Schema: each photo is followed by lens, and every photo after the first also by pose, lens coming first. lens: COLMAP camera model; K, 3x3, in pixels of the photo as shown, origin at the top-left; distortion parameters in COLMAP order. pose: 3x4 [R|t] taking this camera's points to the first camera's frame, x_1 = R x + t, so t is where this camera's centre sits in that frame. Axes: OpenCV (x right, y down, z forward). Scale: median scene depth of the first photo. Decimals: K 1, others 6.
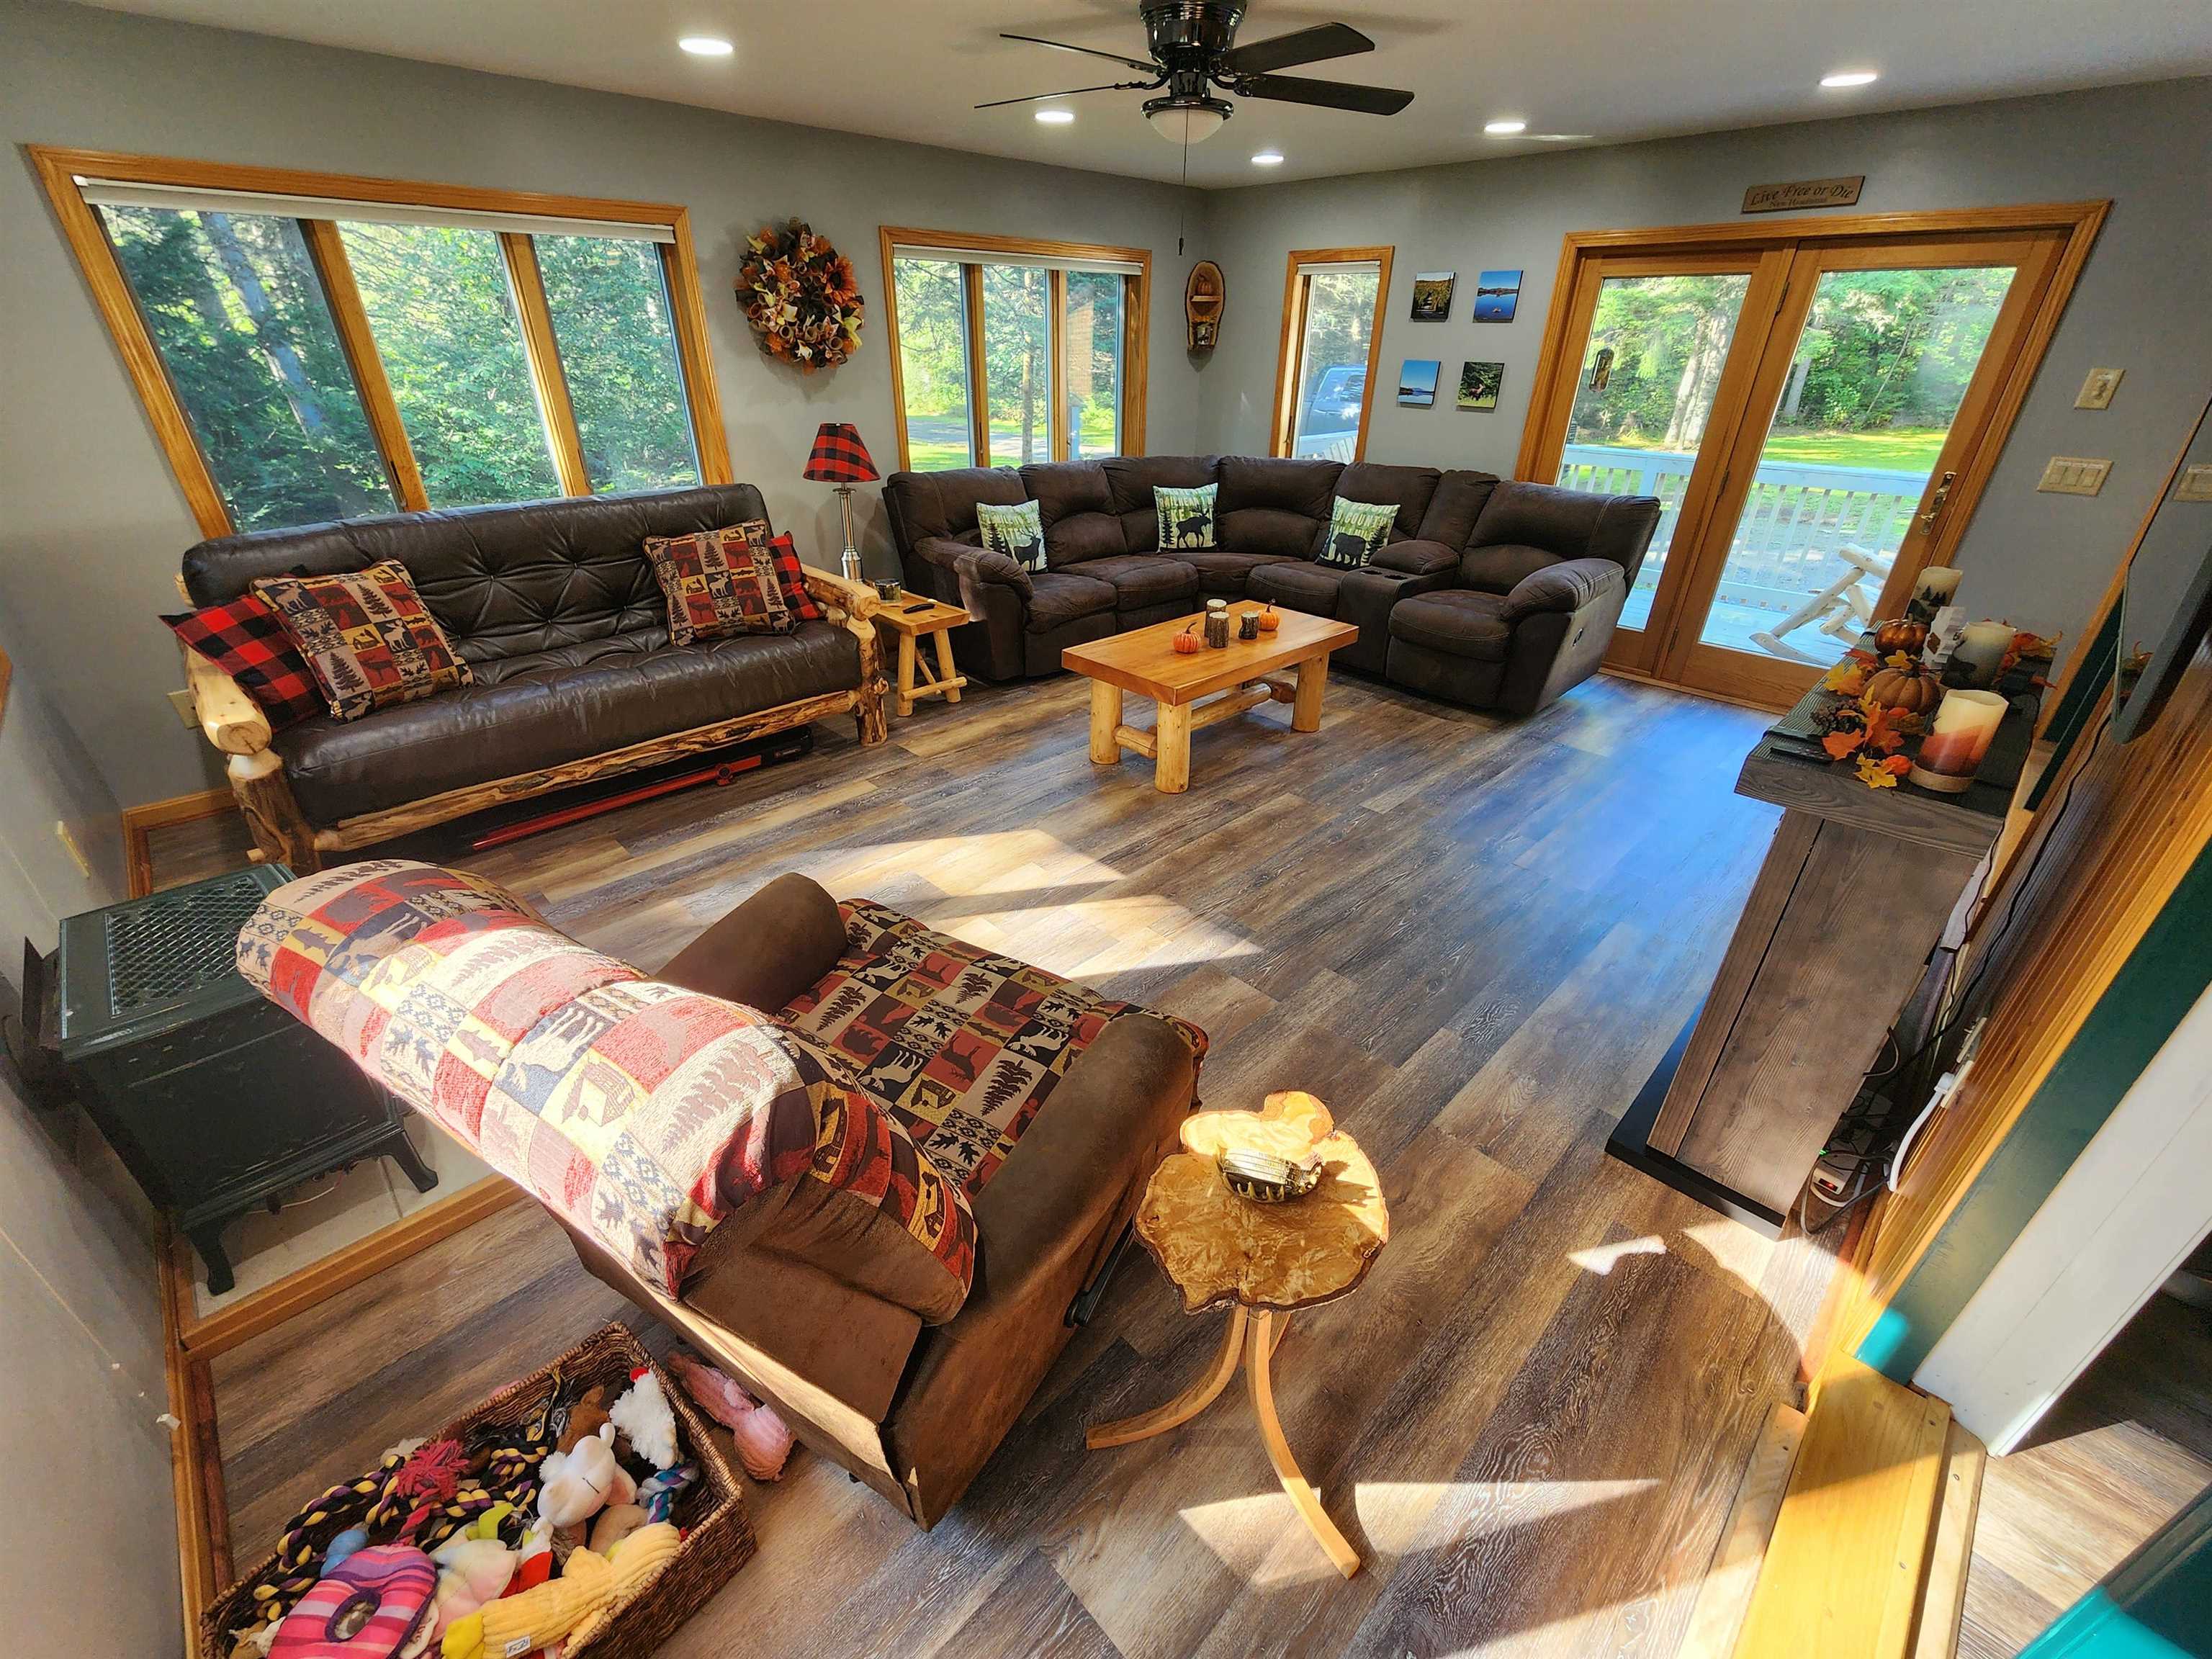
lens RADIAL K [[925.6, 0, 1106.0], [0, 925.6, 829.5], [0, 0, 1]] dist [0.008237, 0.000187]
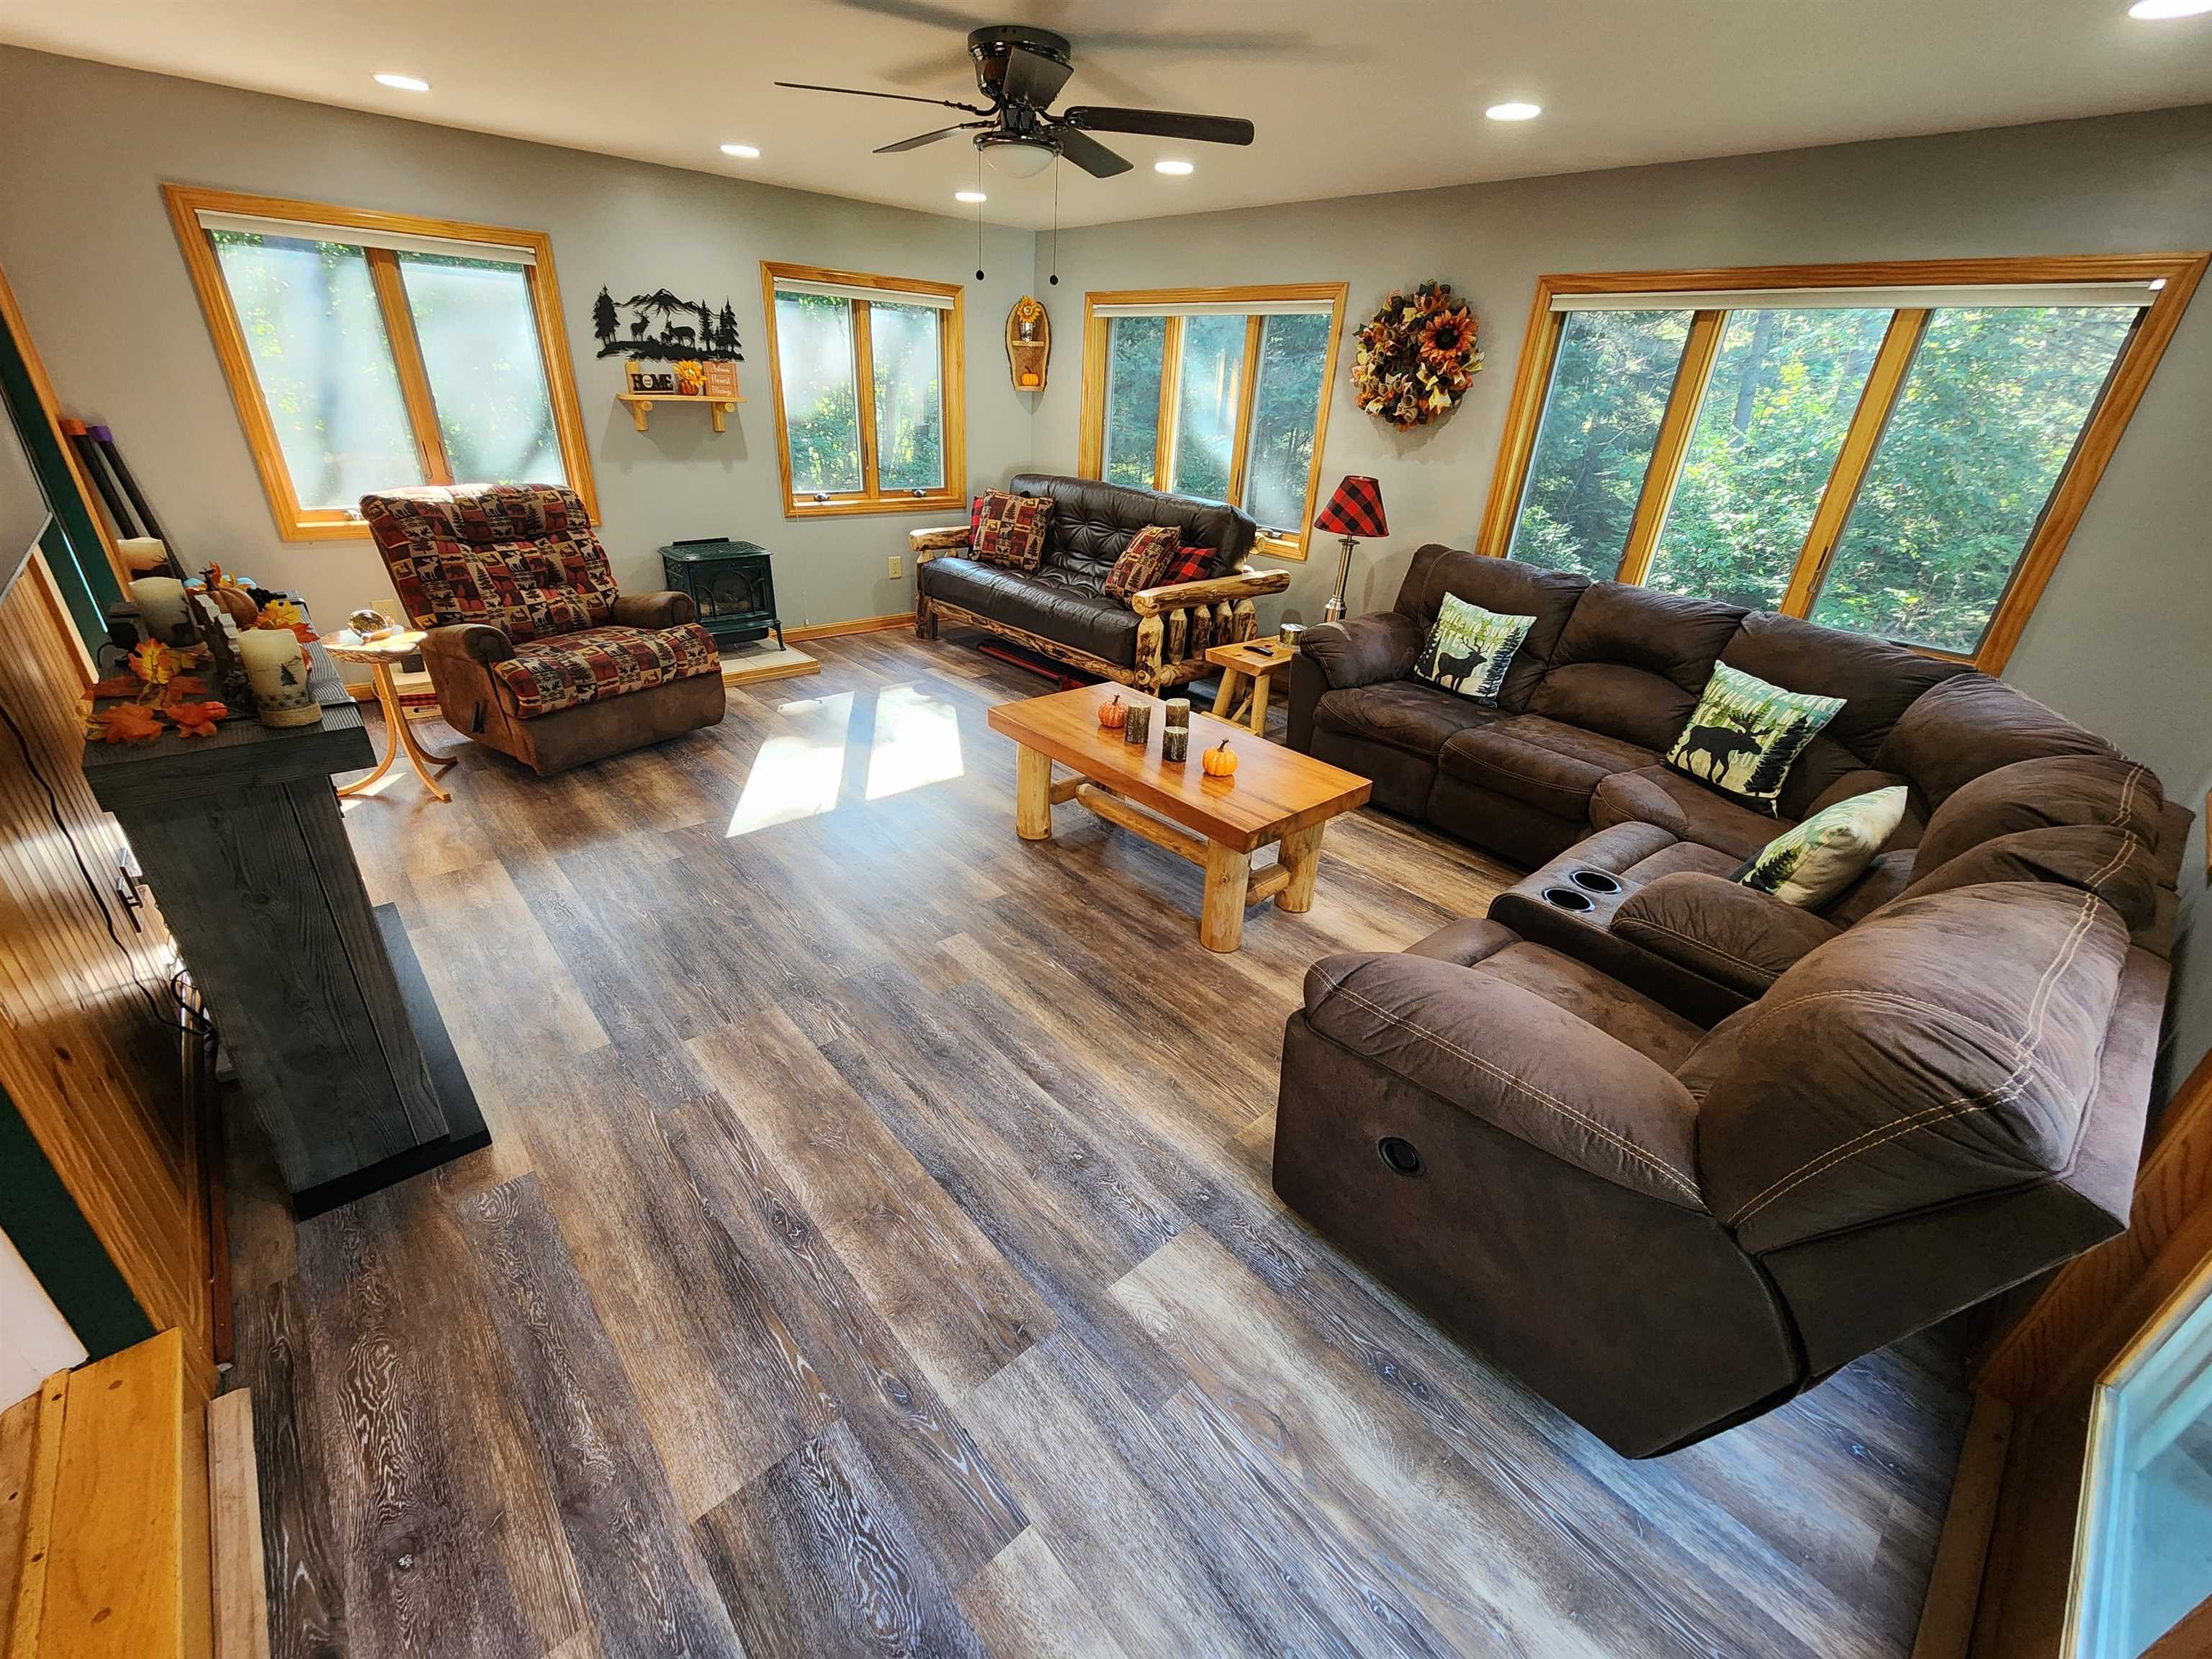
lens RADIAL K [[904.1, 0, 1099.0], [0, 904.1, 843.5], [0, 0, 1]] dist [-0.000843, 0.000155]
pose [[-0.044928, 0.441719, -0.896028, 0.785046], [-0.522105, 0.754305, 0.398033, -0.383735], [0.851697, 0.485703, 0.196734, 0.767837]]
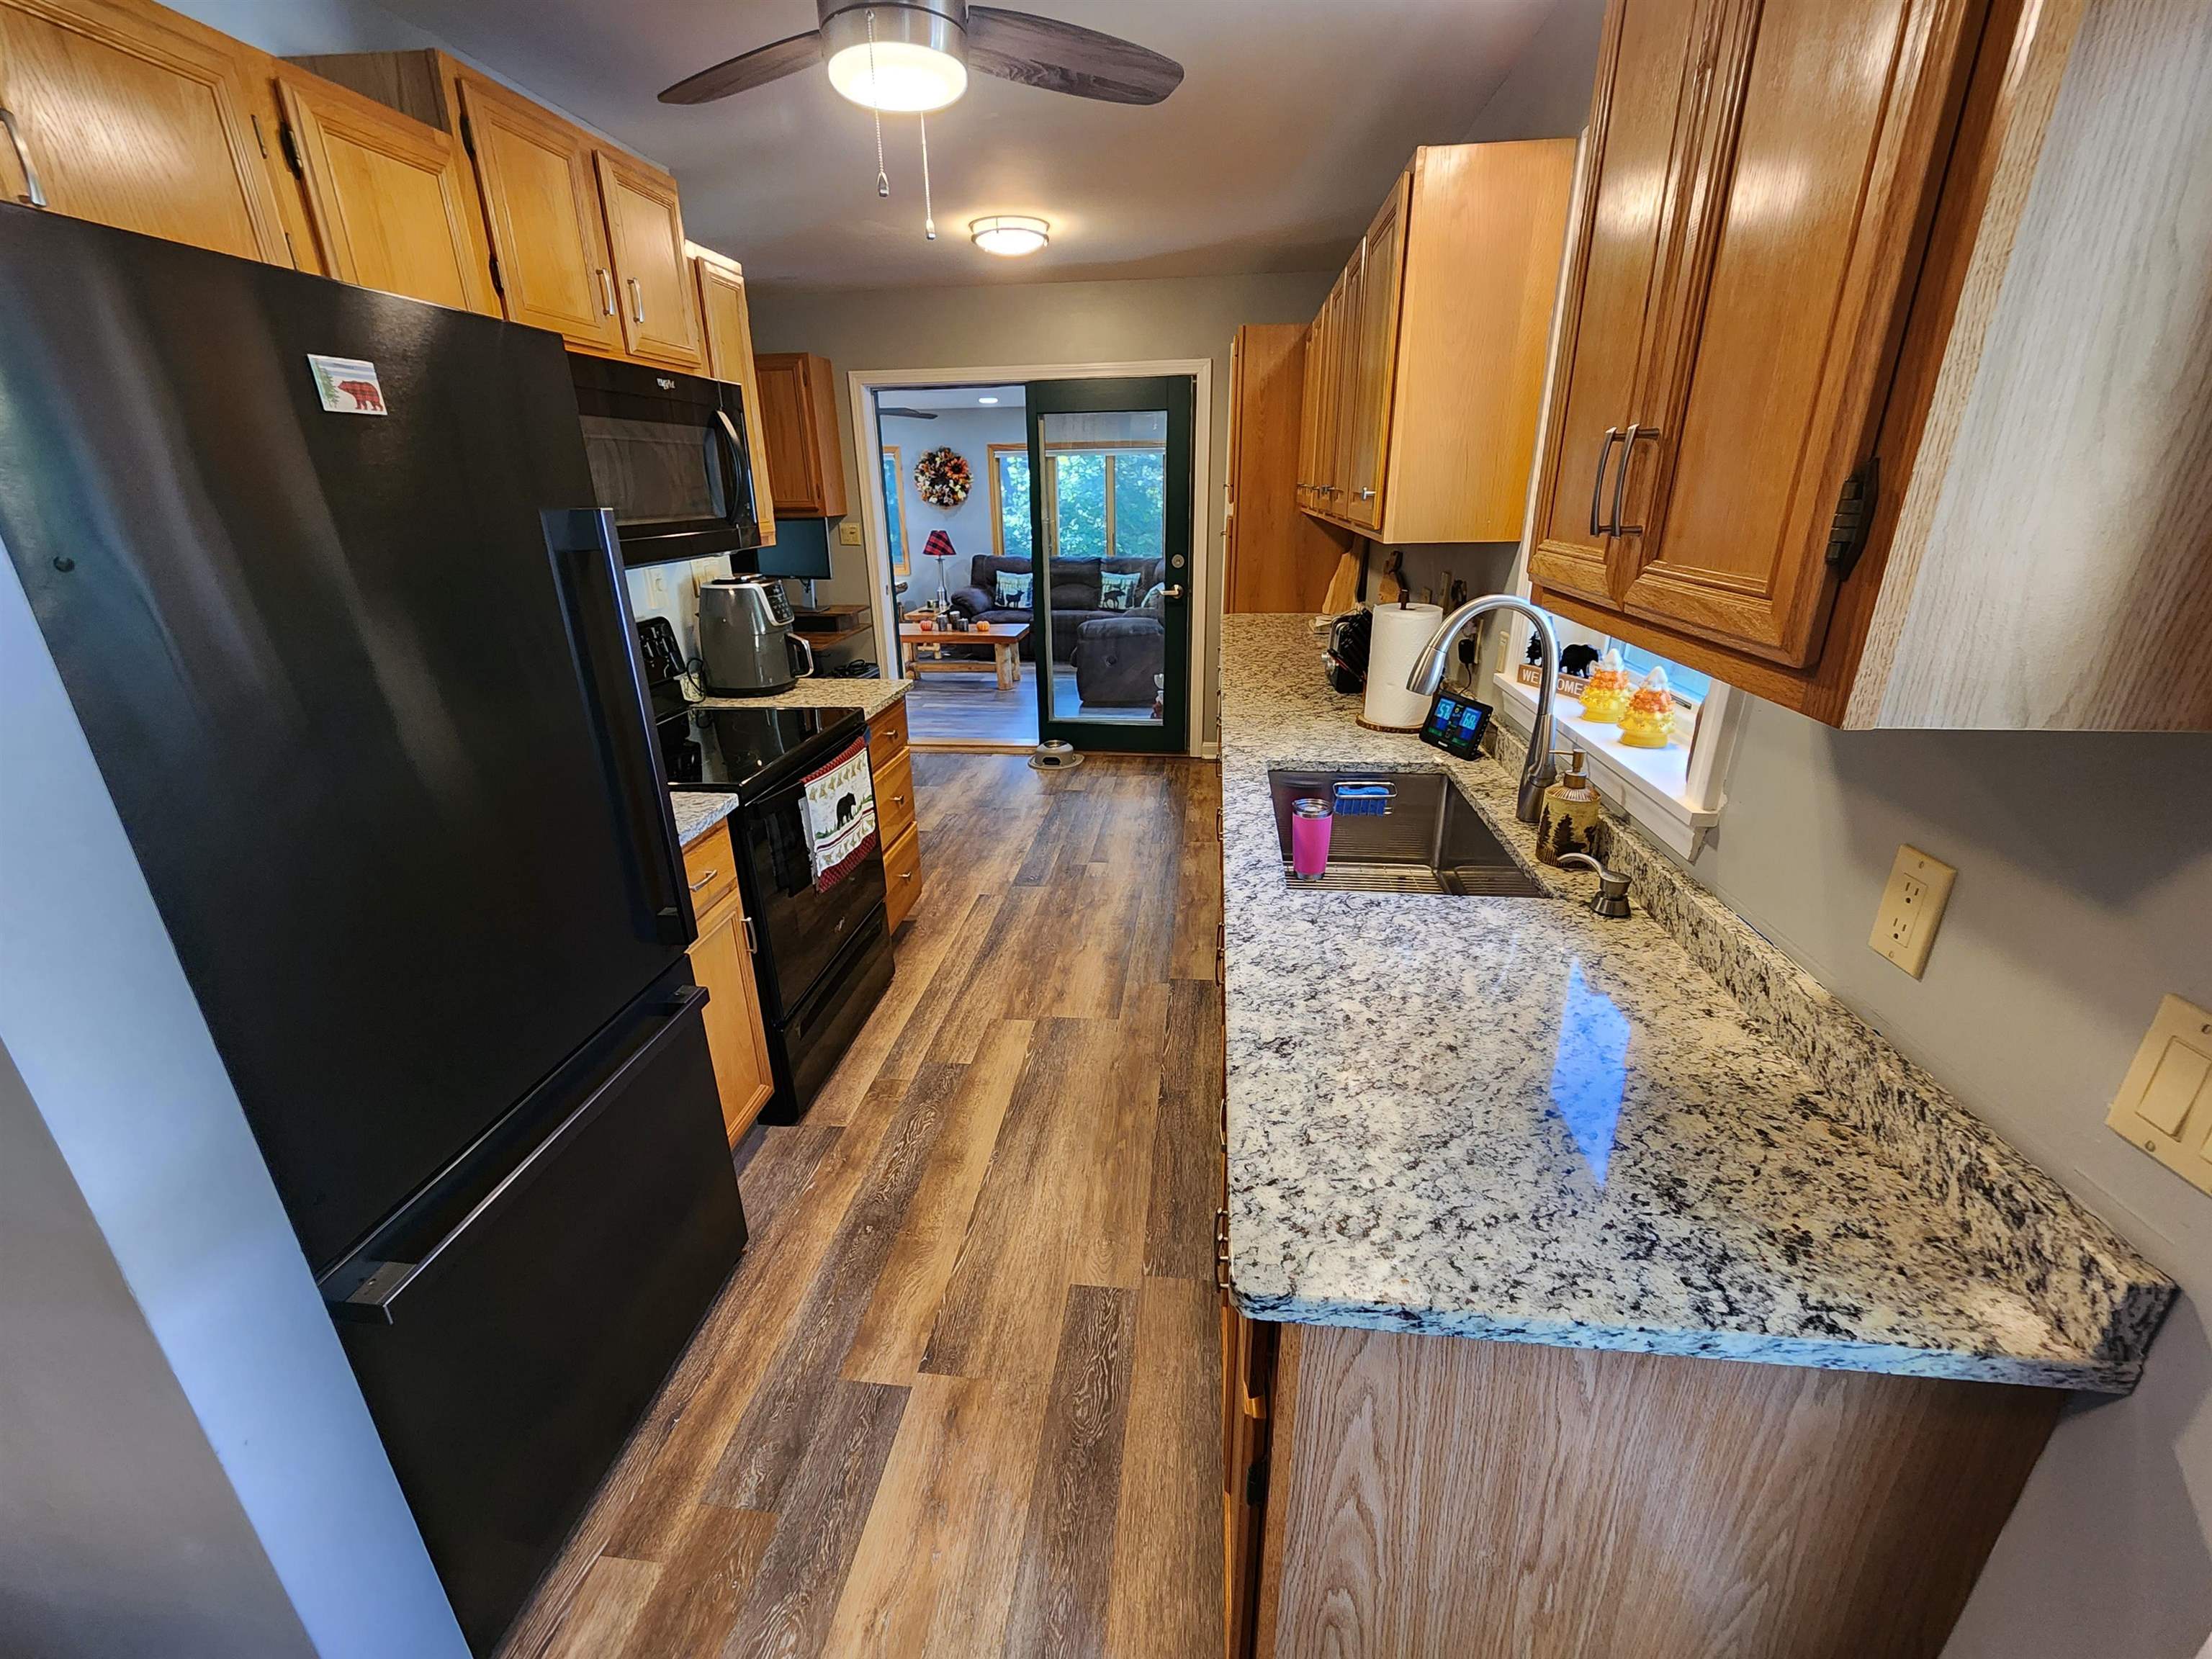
lens RADIAL K [[912.8, 0, 1096.4], [0, 912.8, 839.4], [0, 0, 1]] dist [-0.000568, 0.000578]
pose [[0.621710, 0.265080, -0.737028, 1.778880], [-0.351396, 0.935372, 0.040001, 0.036814], [0.699999, 0.234119, 0.674678, -0.039252]]
